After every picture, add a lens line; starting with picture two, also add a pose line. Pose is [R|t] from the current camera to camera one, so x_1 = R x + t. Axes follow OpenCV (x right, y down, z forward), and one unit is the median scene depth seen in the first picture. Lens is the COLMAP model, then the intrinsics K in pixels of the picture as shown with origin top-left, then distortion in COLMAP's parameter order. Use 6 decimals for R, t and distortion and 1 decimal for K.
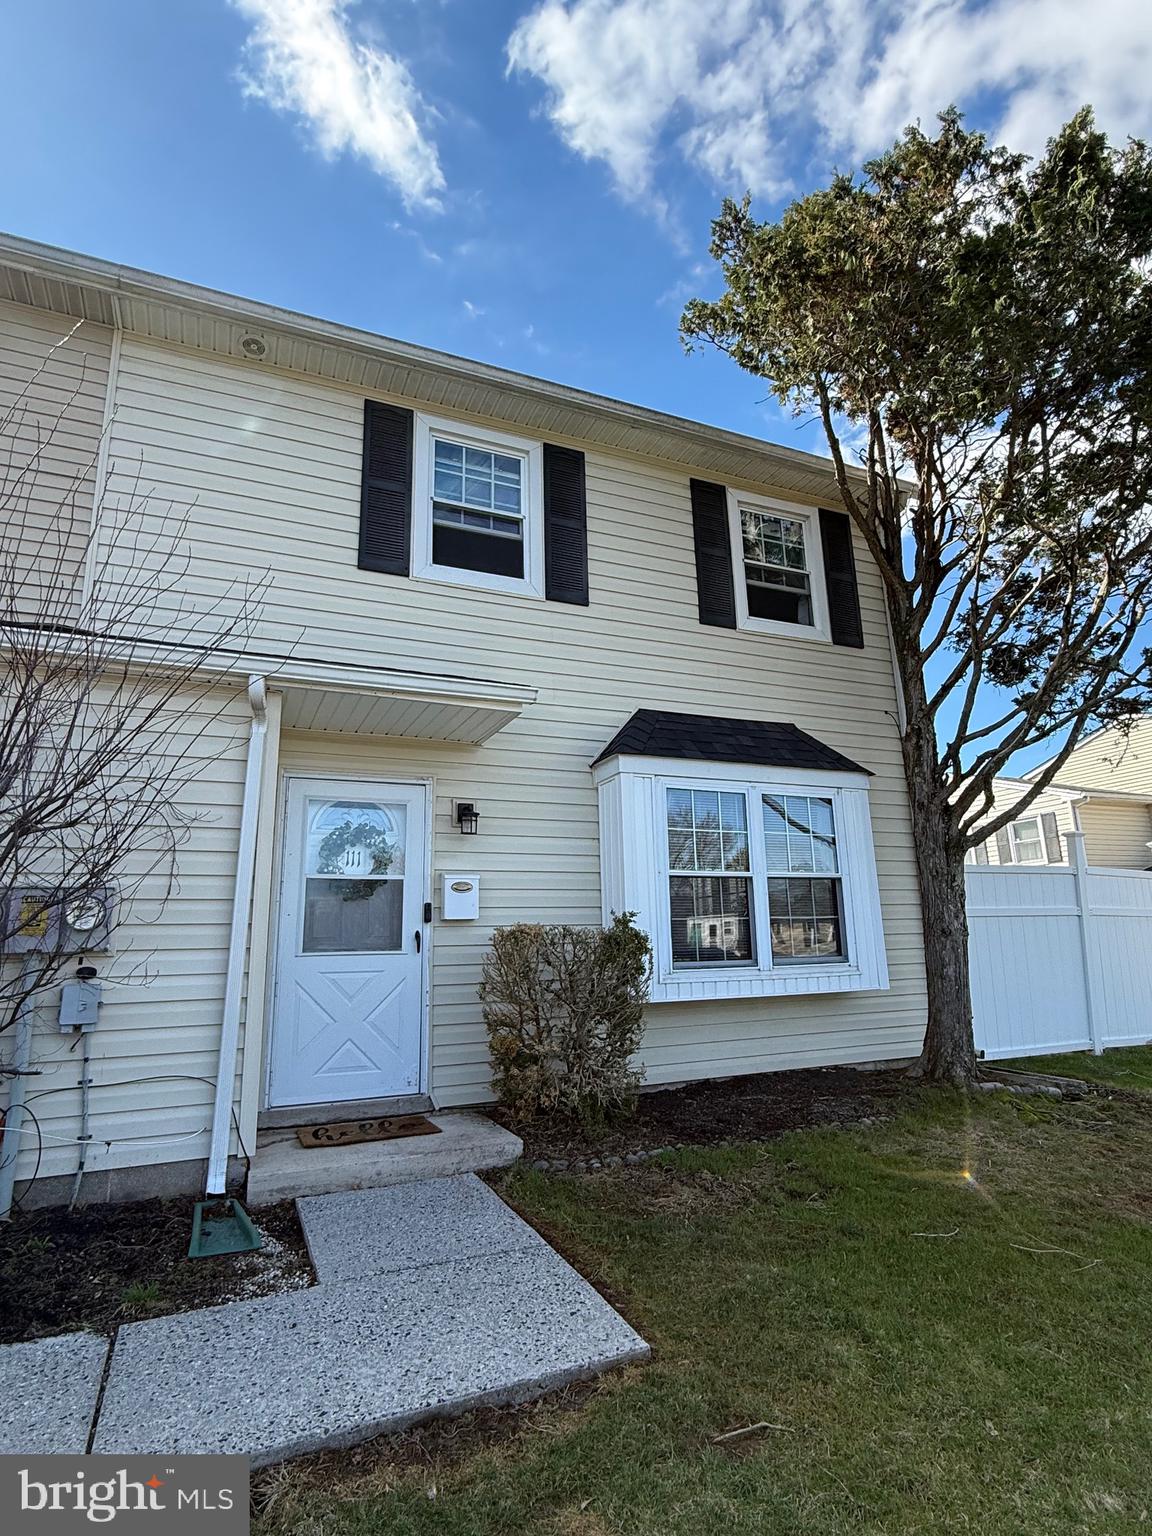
lens RADIAL K [[824.4, 0, 576.0], [0, 824.4, 768.0], [0, 0, 1]] dist [-0.001488, -0.000419]
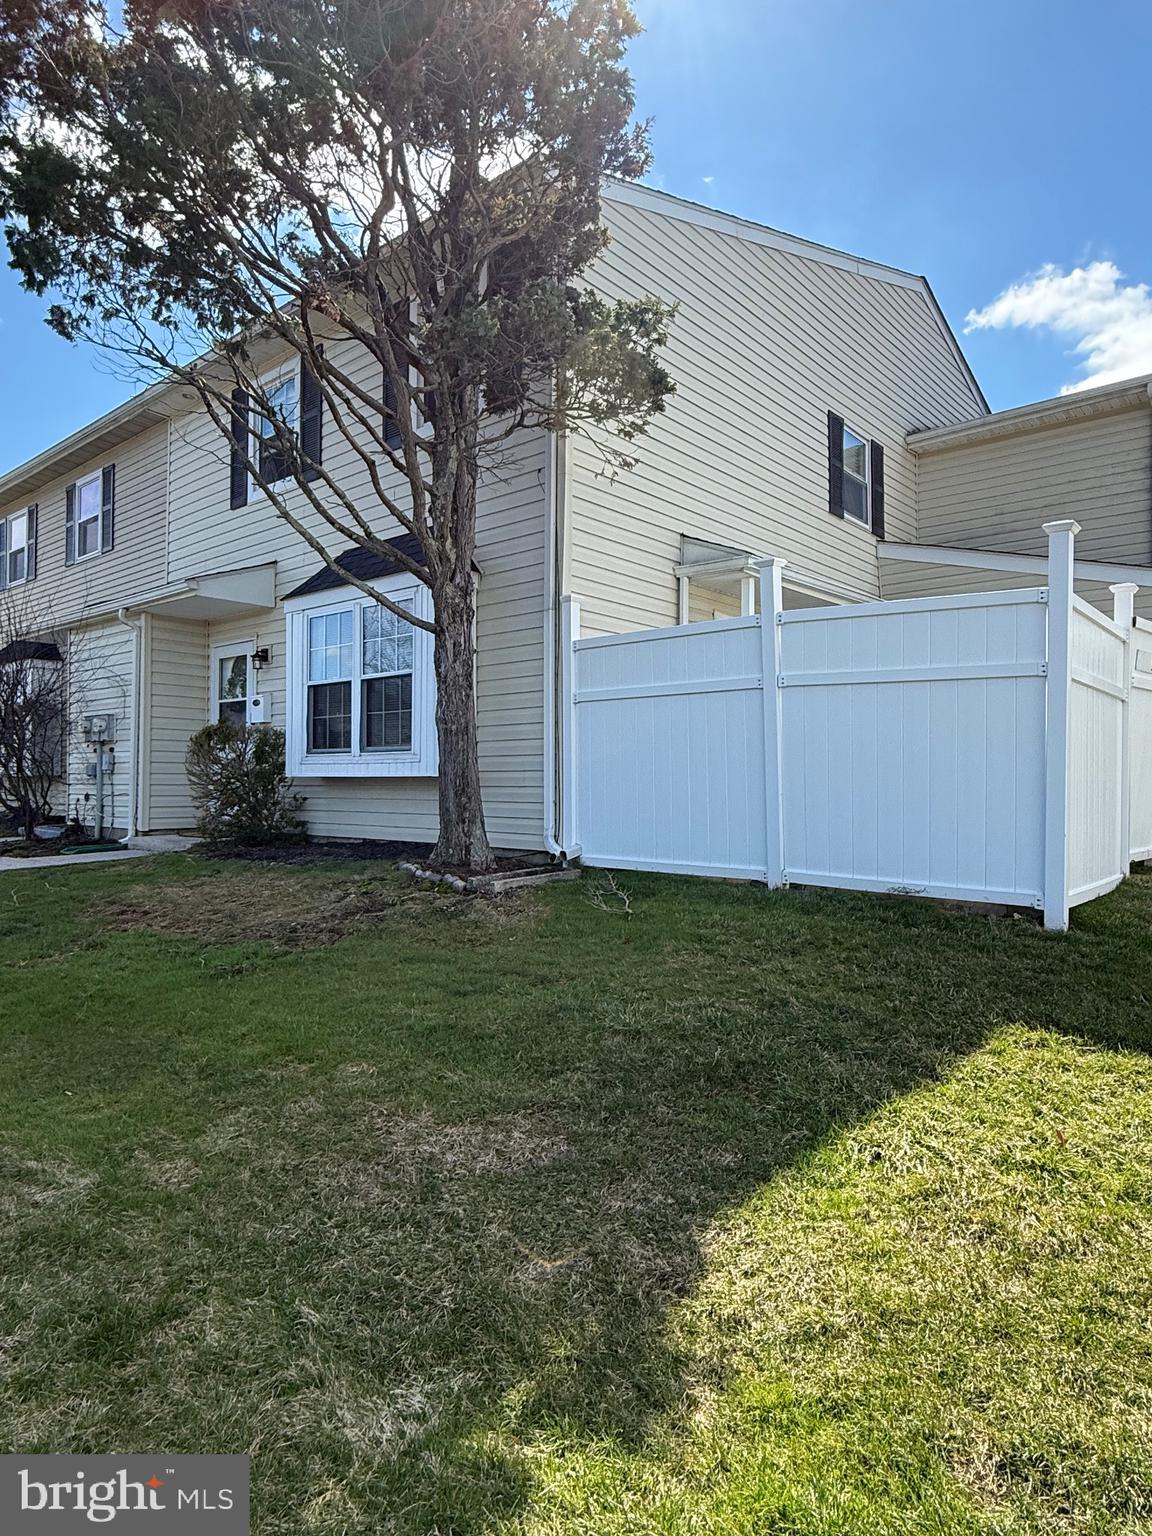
lens RADIAL K [[924.8, 0, 576.0], [0, 924.8, 768.0], [0, 0, 1]] dist [-0.002386, -0.000467]
pose [[0.422506, 0.019105, -0.906159, 1.615964], [0.187689, 0.976262, 0.108095, 0.175509], [0.886714, -0.215747, 0.408891, 0.725318]]
